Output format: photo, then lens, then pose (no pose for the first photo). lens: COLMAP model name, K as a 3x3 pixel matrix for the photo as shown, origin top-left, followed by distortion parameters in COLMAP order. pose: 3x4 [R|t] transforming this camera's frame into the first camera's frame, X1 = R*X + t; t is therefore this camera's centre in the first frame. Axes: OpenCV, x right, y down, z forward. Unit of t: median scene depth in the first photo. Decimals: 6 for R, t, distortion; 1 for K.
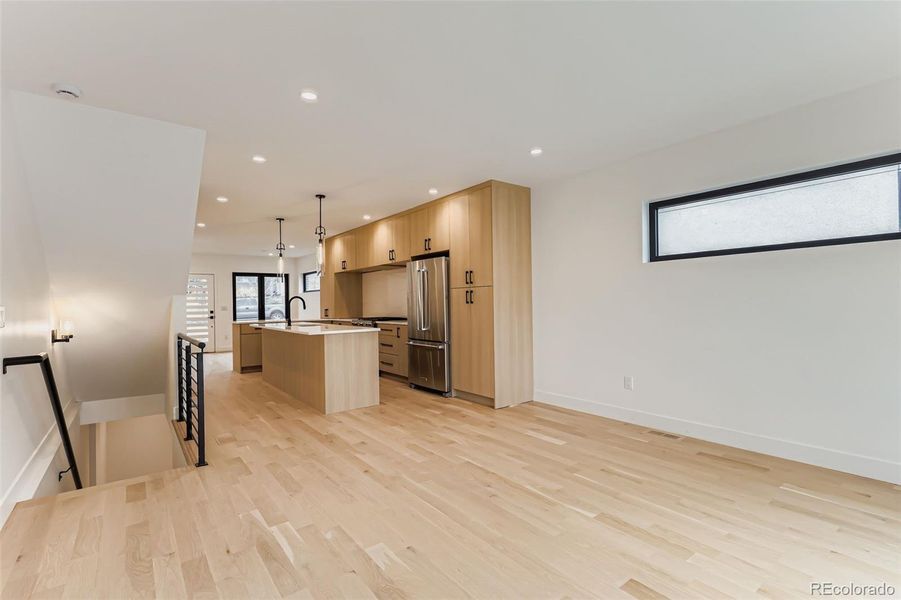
lens RADIAL K [[412.2, 0, 450.5], [0, 412.2, 300.0], [0, 0, 1]] dist [-0.003102, -0.000422]
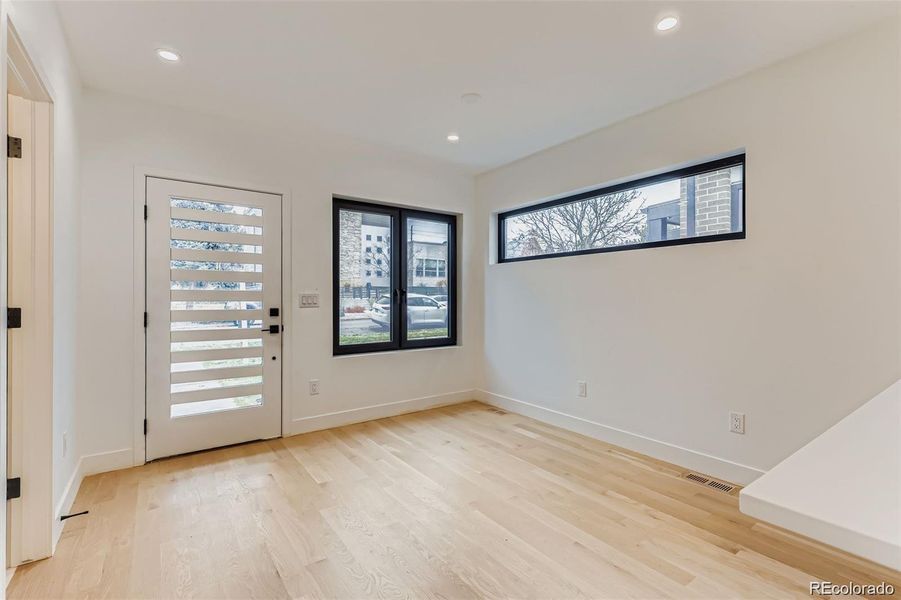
lens RADIAL K [[403.2, 0, 452.8], [0, 403.2, 289.9], [0, 0, 1]] dist [-0.000355, -0.000030]
pose [[0.999586, 0.012343, -0.026000, -0.757611], [-0.012606, 0.999871, -0.009971, 0.023200], [0.025873, 0.010295, 0.999612, 1.207804]]
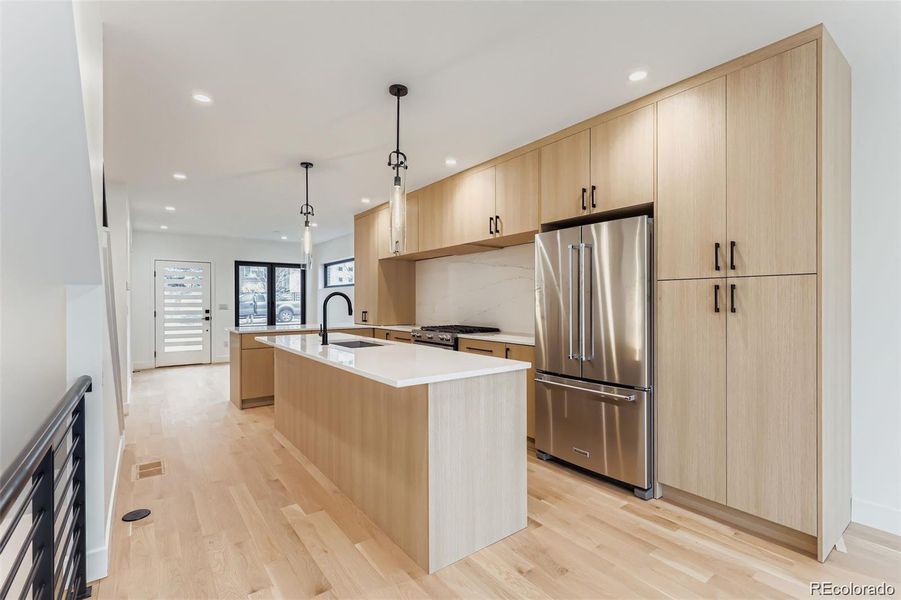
lens RADIAL K [[412.2, 0, 450.5], [0, 412.2, 300.0], [0, 0, 1]] dist [-0.003102, -0.000422]
pose [[0.999782, 0.013959, -0.015522, -0.199663], [-0.013905, 0.999897, 0.003584, -0.002275], [0.015570, -0.003368, 0.999873, 0.417184]]
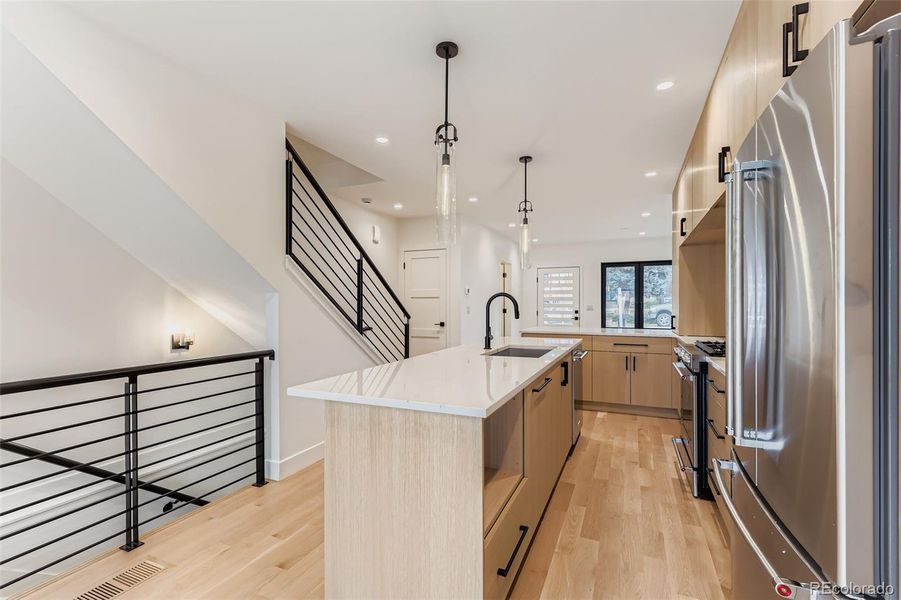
lens RADIAL K [[405.4, 0, 448.9], [0, 405.4, 304.2], [0, 0, 1]] dist [0.000572, 0.000012]
pose [[0.474541, 0.016970, -0.880070, 0.038464], [-0.000104, 0.999815, 0.019223, -0.004556], [0.880234, -0.009031, 0.474455, 0.665891]]
